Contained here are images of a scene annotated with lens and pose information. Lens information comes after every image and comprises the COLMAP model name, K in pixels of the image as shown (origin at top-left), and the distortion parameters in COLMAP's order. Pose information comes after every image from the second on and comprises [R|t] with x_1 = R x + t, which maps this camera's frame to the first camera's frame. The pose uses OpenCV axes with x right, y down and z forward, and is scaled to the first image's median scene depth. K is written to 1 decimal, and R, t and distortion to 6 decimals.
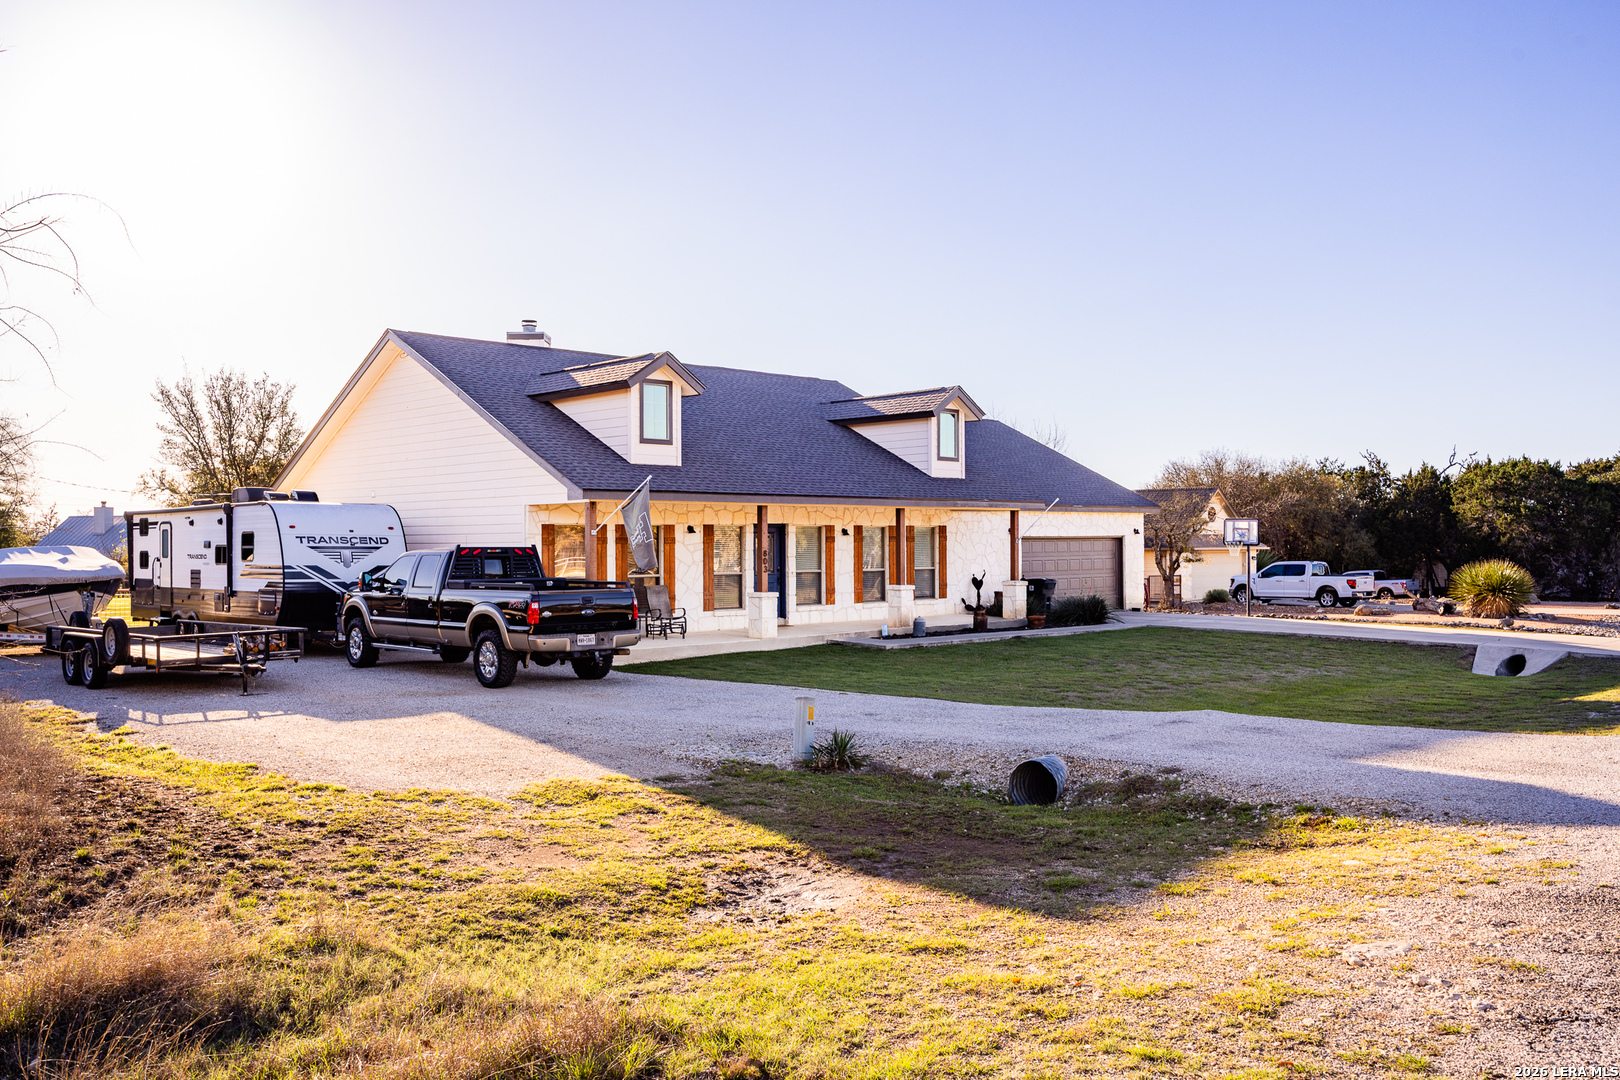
lens RADIAL K [[1360.8, 0, 810.0], [0, 1360.8, 540.0], [0, 0, 1]] dist [0.005272, 0.000780]
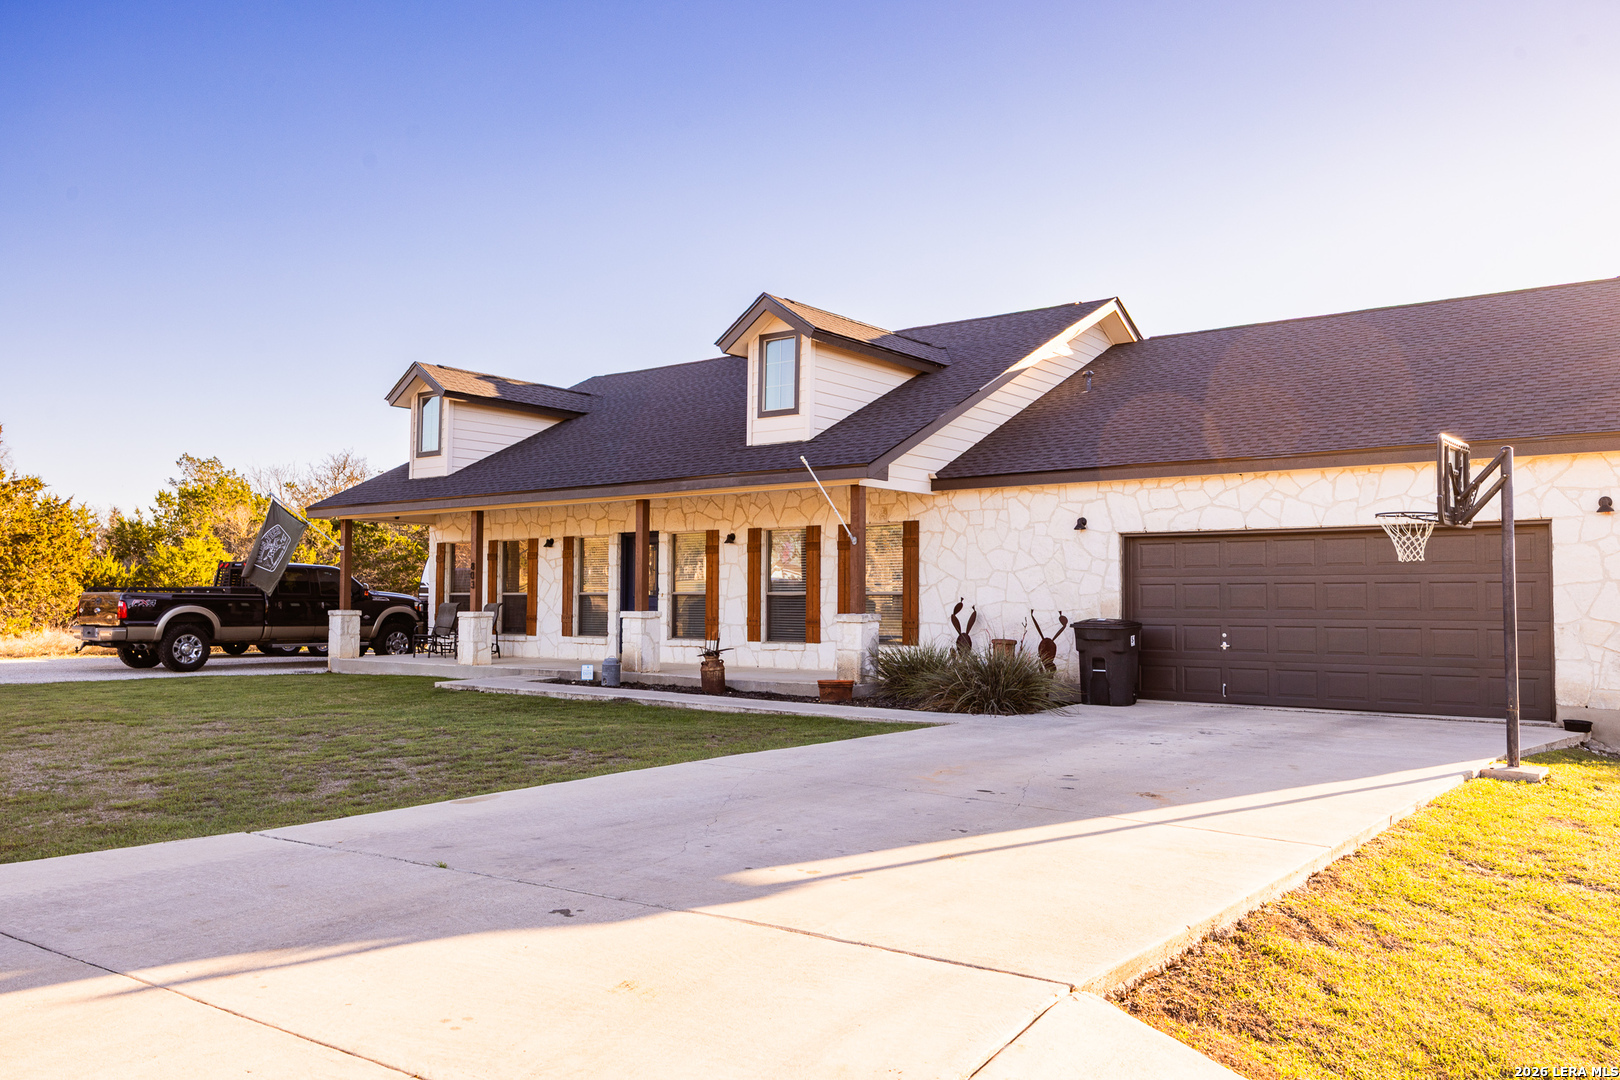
lens RADIAL K [[1237.9, 0, 810.0], [0, 1237.9, 540.0], [0, 0, 1]] dist [-0.000865, -0.008657]
pose [[0.138987, -0.045589, -0.989244, 0.656901], [-0.006838, 0.998872, -0.046994, 0.024457], [0.990271, 0.013296, 0.138518, 0.938179]]
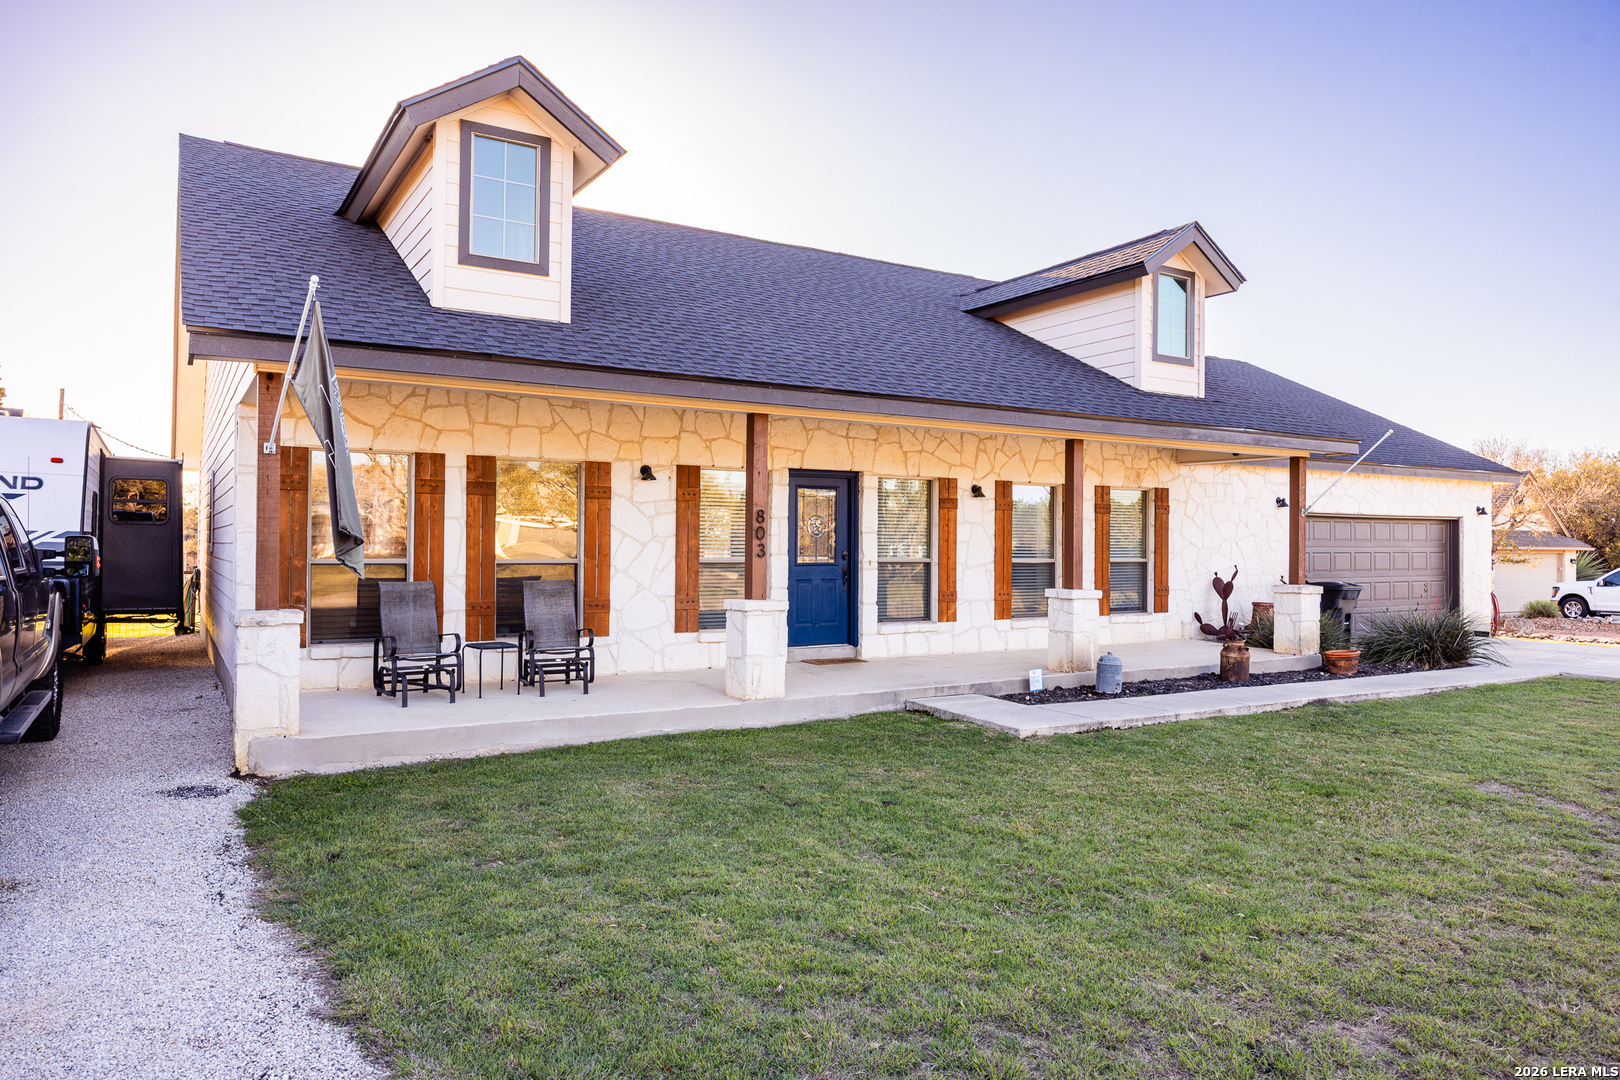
lens RADIAL K [[1087.0, 0, 819.6], [0, 1087.0, 538.8], [0, 0, 1]] dist [0.003893, 0.000138]
pose [[0.977324, 0.011953, -0.211414, 0.056044], [-0.013051, 0.999908, -0.003798, 0.015896], [0.211349, 0.006471, 0.977389, 0.544375]]
